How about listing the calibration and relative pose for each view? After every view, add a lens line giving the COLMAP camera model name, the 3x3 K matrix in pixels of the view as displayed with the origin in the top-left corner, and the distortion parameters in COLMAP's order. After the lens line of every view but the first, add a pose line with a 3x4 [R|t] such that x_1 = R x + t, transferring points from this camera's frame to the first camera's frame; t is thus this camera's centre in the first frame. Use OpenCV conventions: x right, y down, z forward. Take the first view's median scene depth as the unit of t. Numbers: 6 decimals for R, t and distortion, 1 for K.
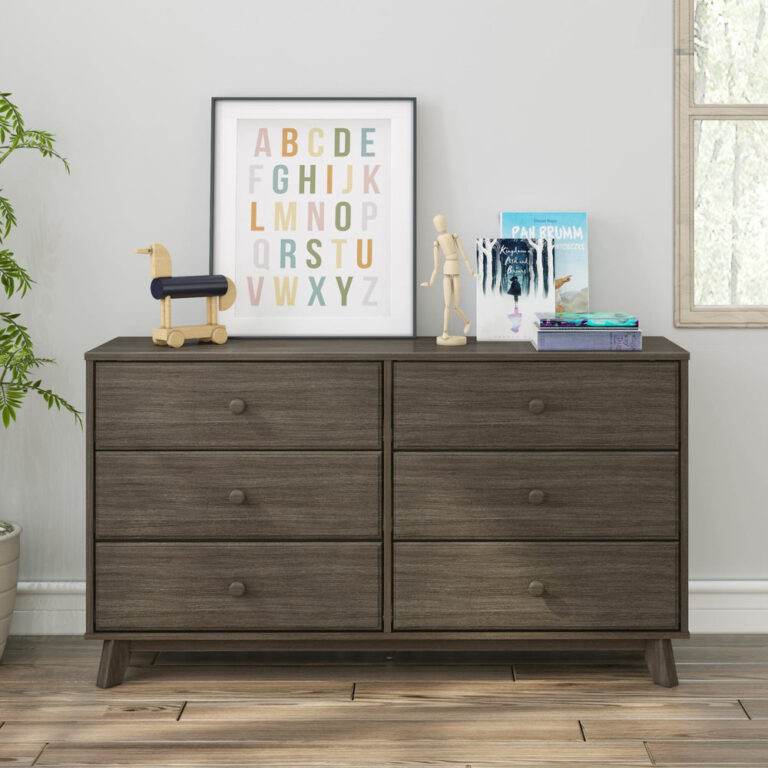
lens RADIAL K [[1379.0, 0, 382.4], [0, 1379.0, 382.5], [0, 0, 1]] dist [-0.029358, 0.000000]
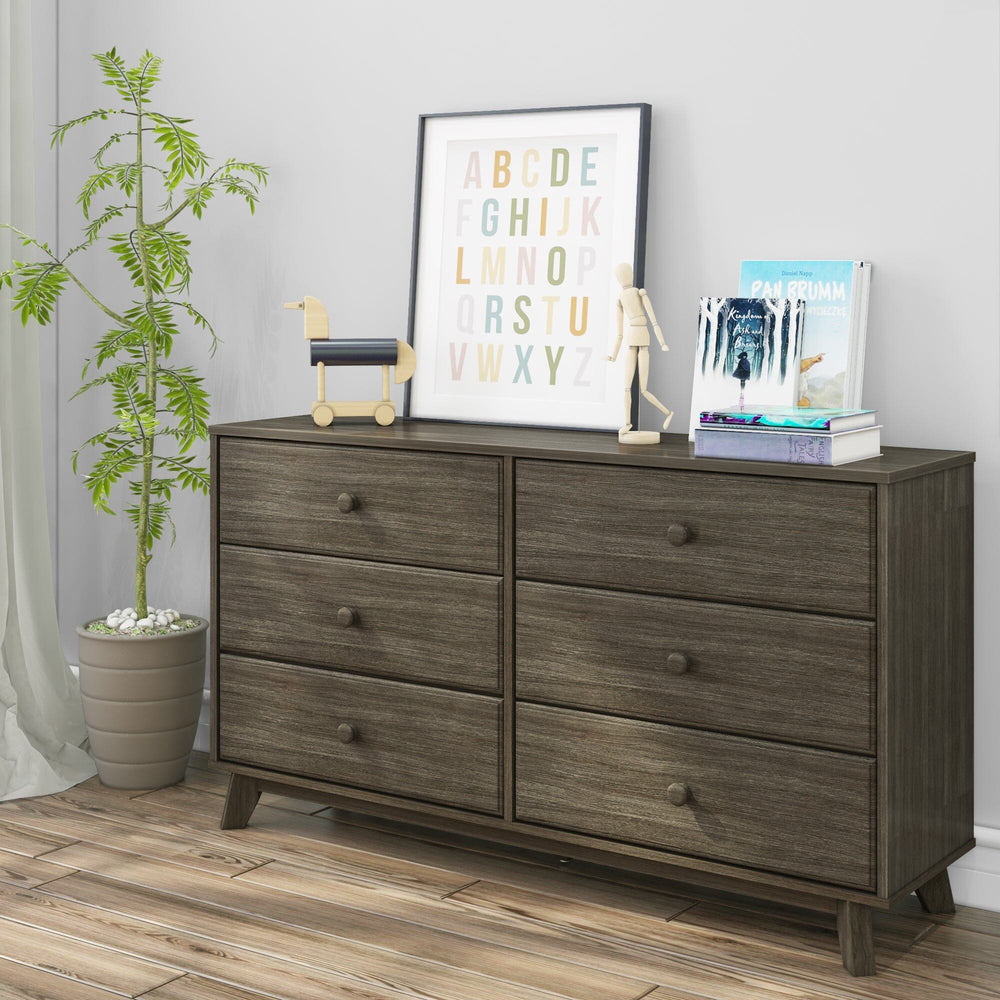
lens RADIAL K [[1795.5, 0, 501.0], [0, 1795.5, 501.9], [0, 0, 1]] dist [-0.029358, 0.000000]
pose [[0.833963, 0.075477, -0.546634, 0.515643], [-0.076652, 0.996843, 0.020699, -0.010868], [0.546470, 0.024639, 0.837116, 0.176957]]
